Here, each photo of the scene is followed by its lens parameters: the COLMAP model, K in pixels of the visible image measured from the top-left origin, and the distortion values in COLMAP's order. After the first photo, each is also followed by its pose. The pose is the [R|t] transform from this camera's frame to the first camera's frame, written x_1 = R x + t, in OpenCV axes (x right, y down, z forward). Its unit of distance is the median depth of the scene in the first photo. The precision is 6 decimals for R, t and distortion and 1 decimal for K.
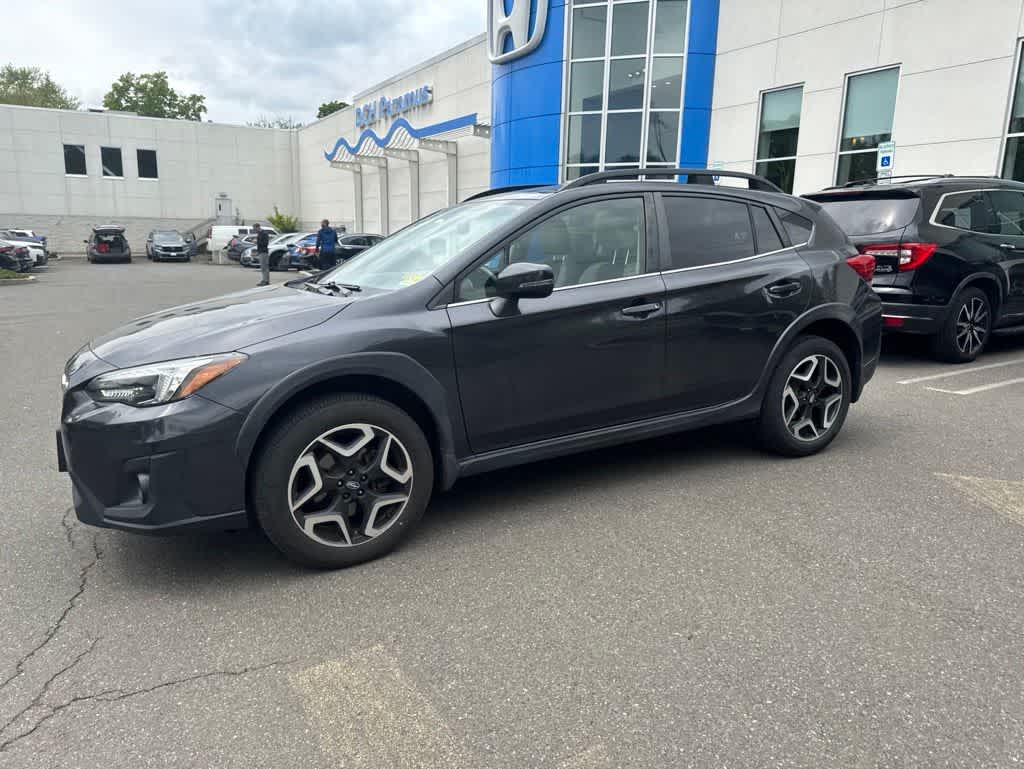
lens RADIAL K [[720.5, 0, 518.6], [0, 720.5, 385.4], [0, 0, 1]] dist [0.046000, -0.052581]
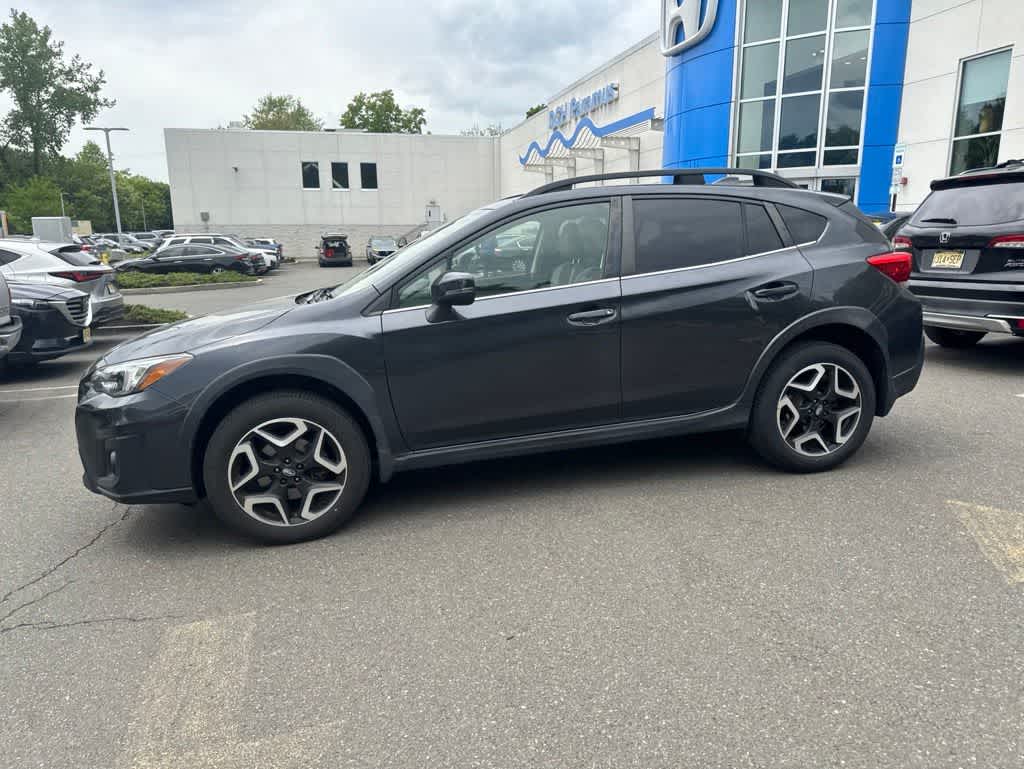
lens RADIAL K [[720.5, 0, 518.6], [0, 720.5, 385.4], [0, 0, 1]] dist [0.046000, -0.052581]
pose [[0.960656, 0.028022, -0.276323, 0.280291], [-0.026605, 0.999607, 0.008876, -0.011233], [0.276463, -0.001175, 0.961024, 0.008985]]
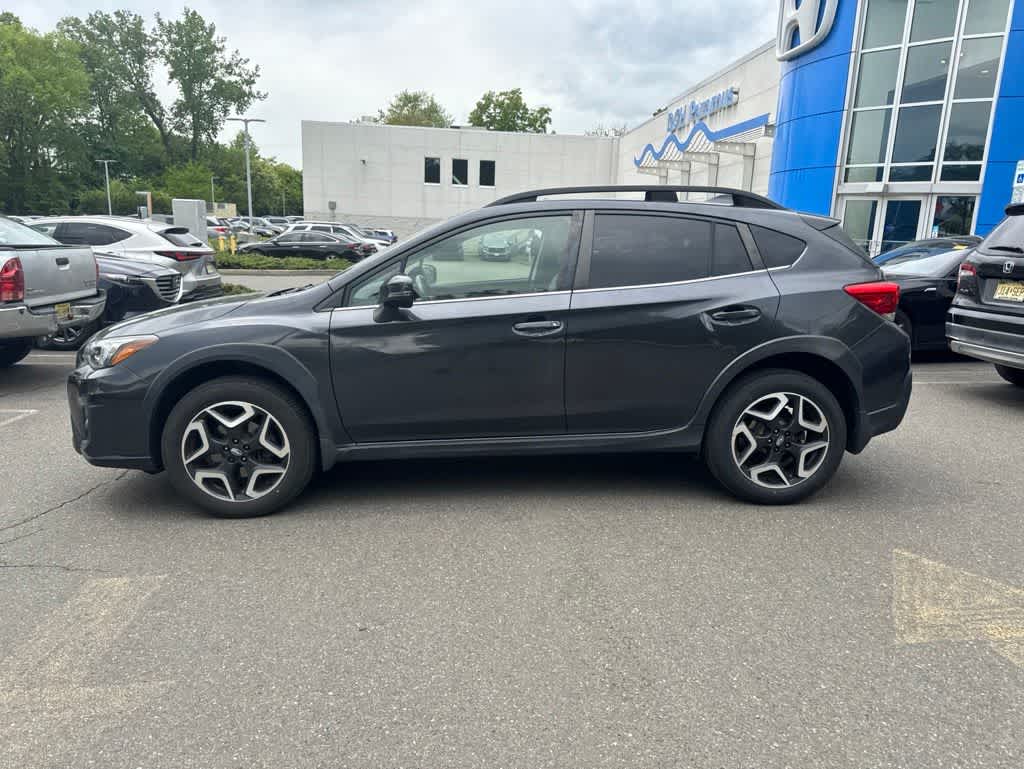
lens RADIAL K [[719.8, 0, 516.7], [0, 719.8, 378.9], [0, 0, 1]] dist [0.063741, -0.081779]
pose [[0.902169, 0.102073, -0.419132, 0.459308], [-0.107115, 0.994180, 0.011555, -0.031896], [0.417872, 0.034470, 0.907852, 0.056409]]
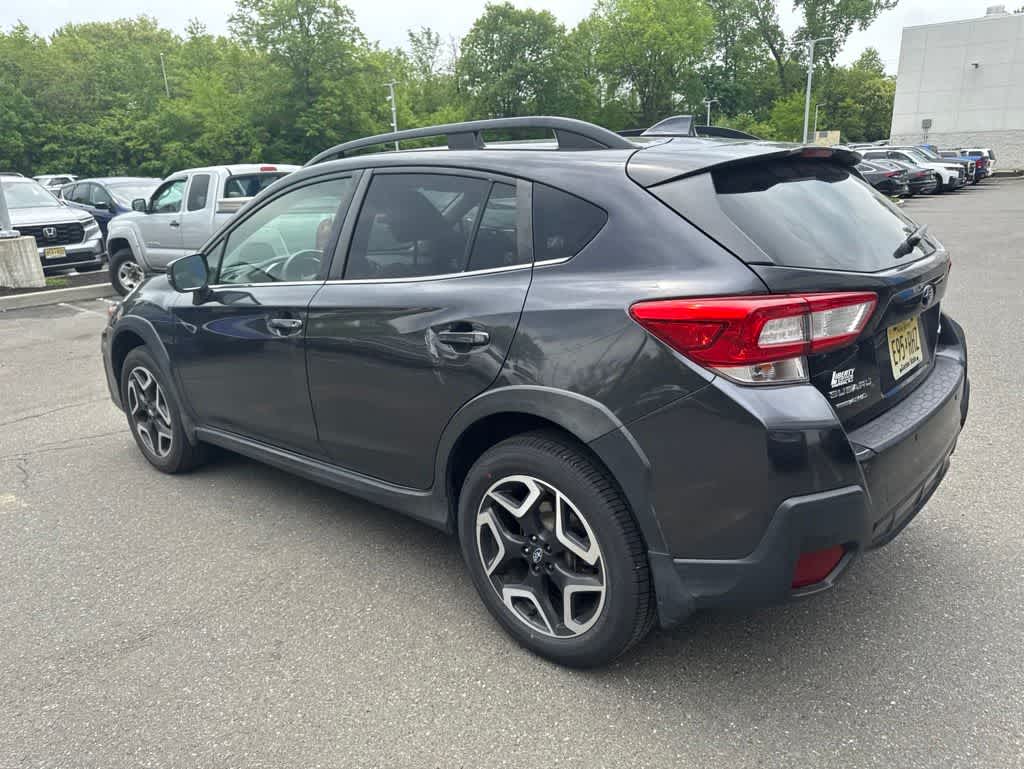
lens RADIAL K [[719.8, 0, 516.7], [0, 719.8, 378.9], [0, 0, 1]] dist [0.063741, -0.081779]
pose [[0.332397, 0.247914, -0.909973, 0.809136], [-0.152013, 0.966302, 0.207732, -0.203161], [0.930808, 0.069278, 0.358882, 0.759509]]
